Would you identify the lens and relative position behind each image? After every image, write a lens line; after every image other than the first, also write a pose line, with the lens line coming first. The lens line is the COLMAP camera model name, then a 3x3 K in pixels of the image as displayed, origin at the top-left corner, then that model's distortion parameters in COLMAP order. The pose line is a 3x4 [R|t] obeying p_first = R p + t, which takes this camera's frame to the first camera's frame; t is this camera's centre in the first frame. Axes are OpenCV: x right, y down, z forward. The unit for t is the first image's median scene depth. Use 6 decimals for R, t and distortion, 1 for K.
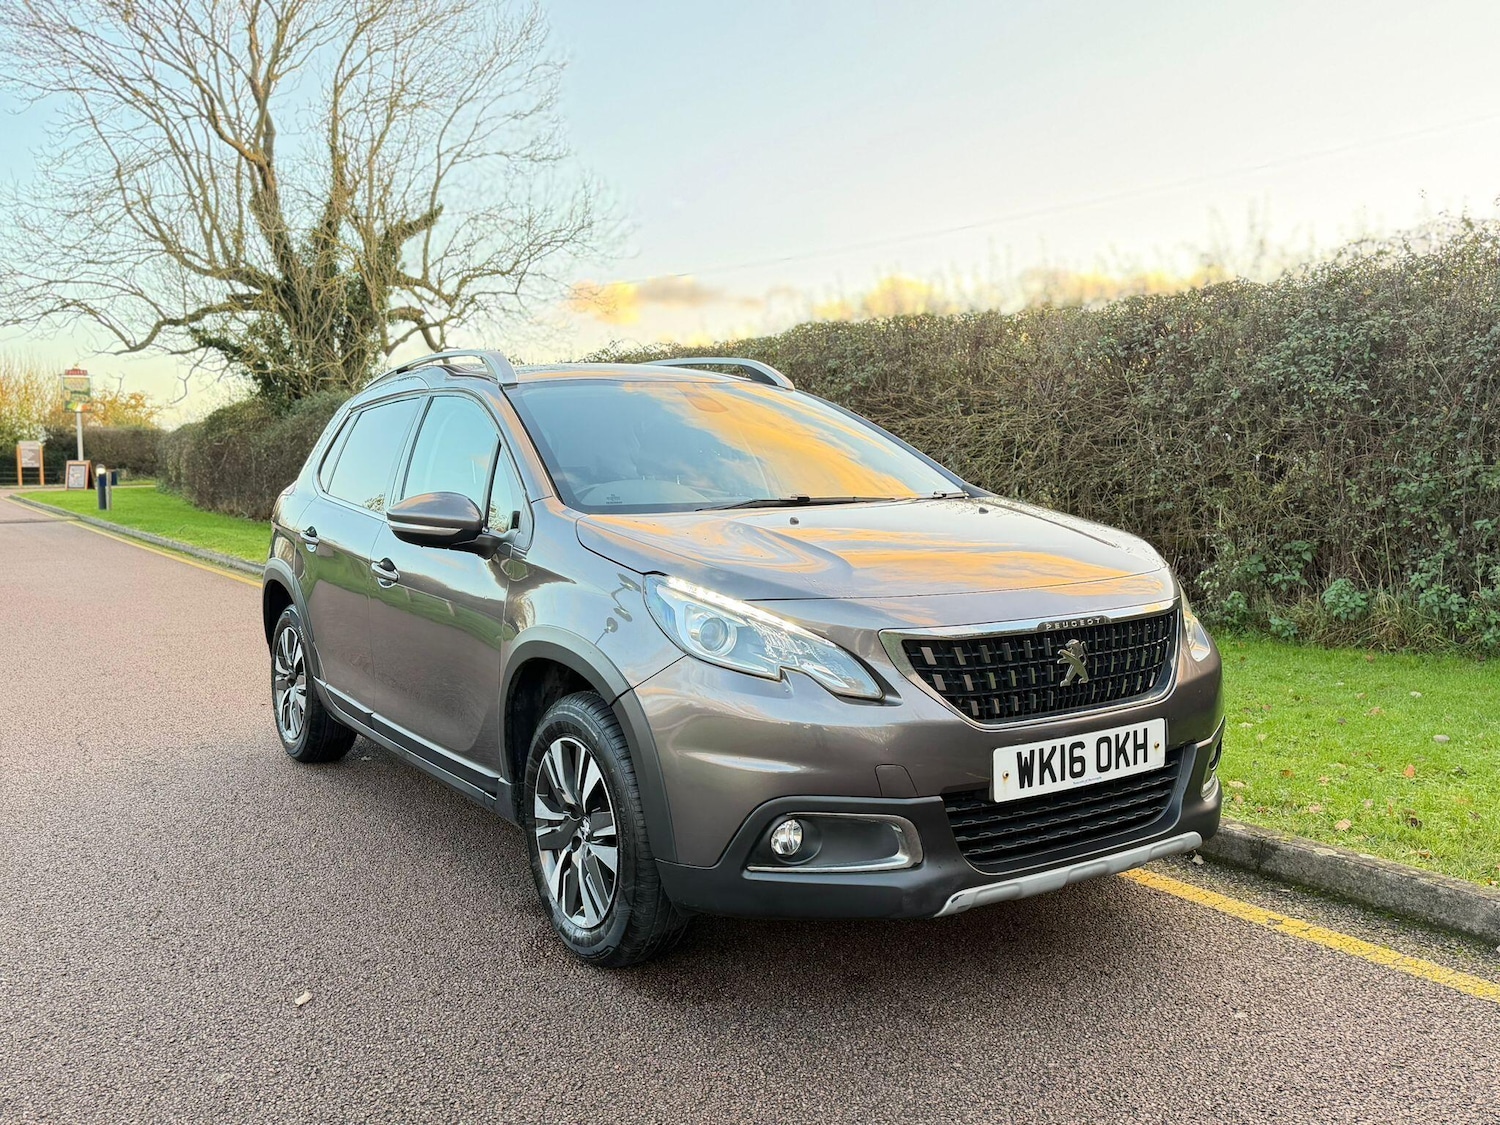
lens RADIAL K [[1312.4, 0, 743.1], [0, 1312.4, 549.4], [0, 0, 1]] dist [0.069241, -0.101220]
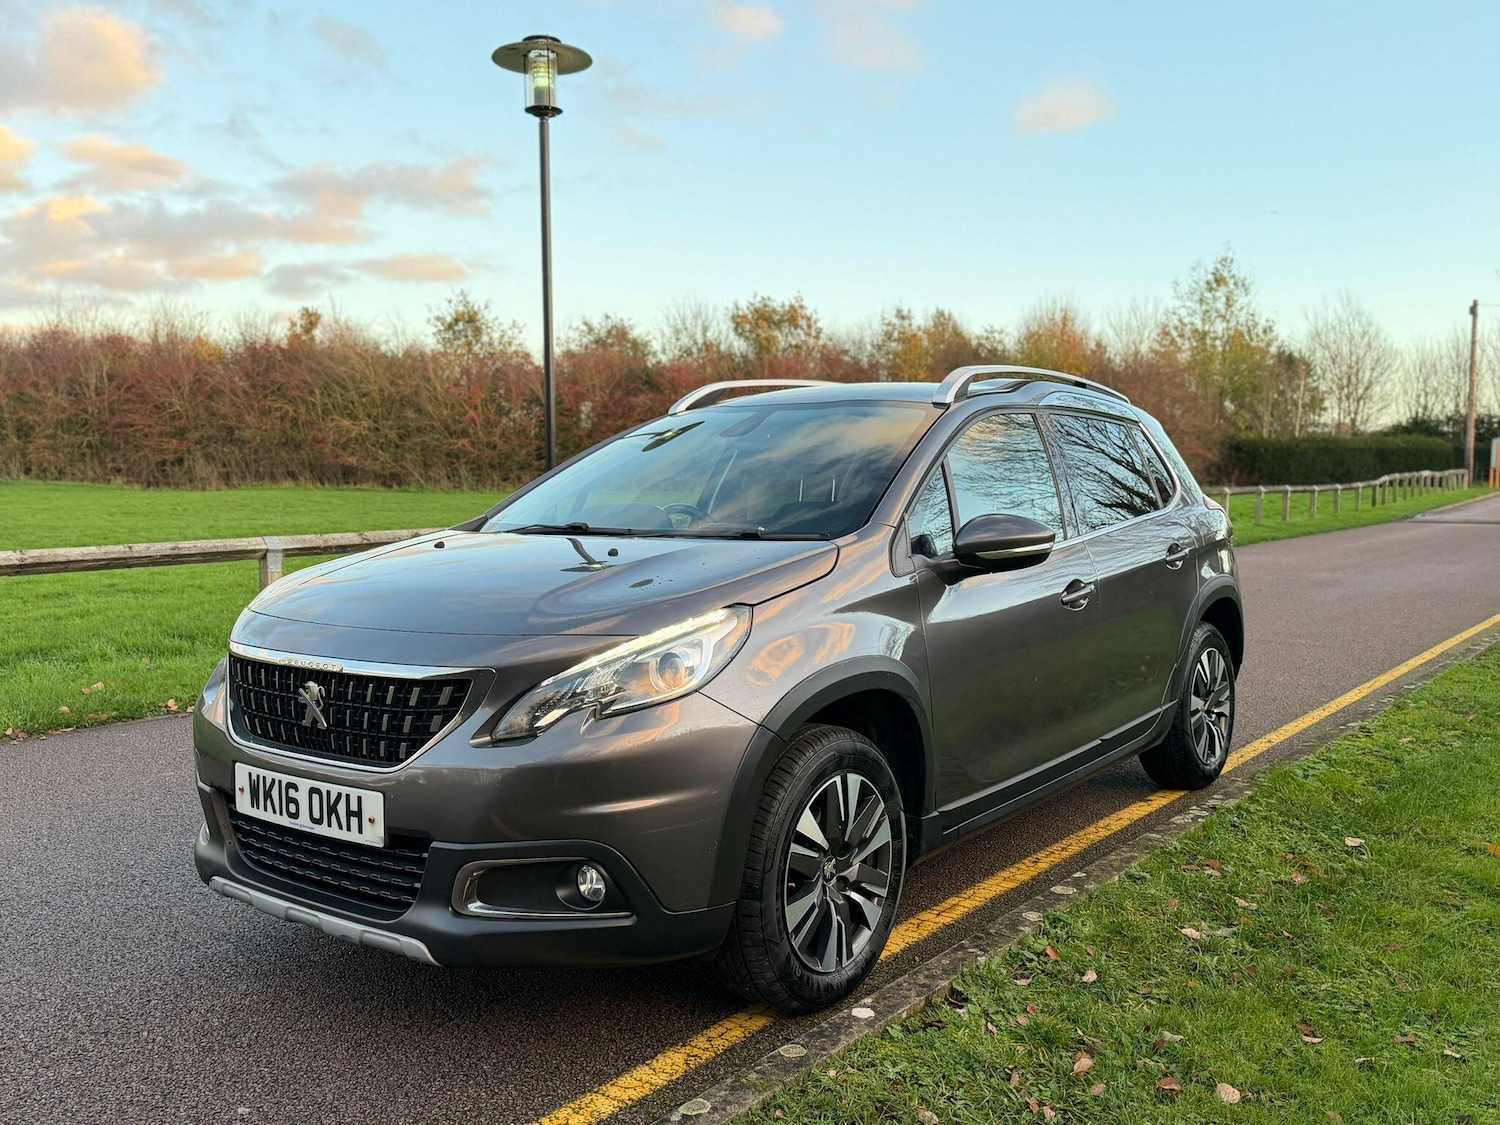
lens RADIAL K [[1312.4, 0, 756.2], [0, 1312.4, 546.2], [0, 0, 1]] dist [0.069241, -0.101220]
pose [[0.347228, 0.064077, -0.935589, 1.159987], [-0.063563, 0.996977, 0.044691, -0.088105], [0.935624, 0.043951, 0.350251, 0.868026]]
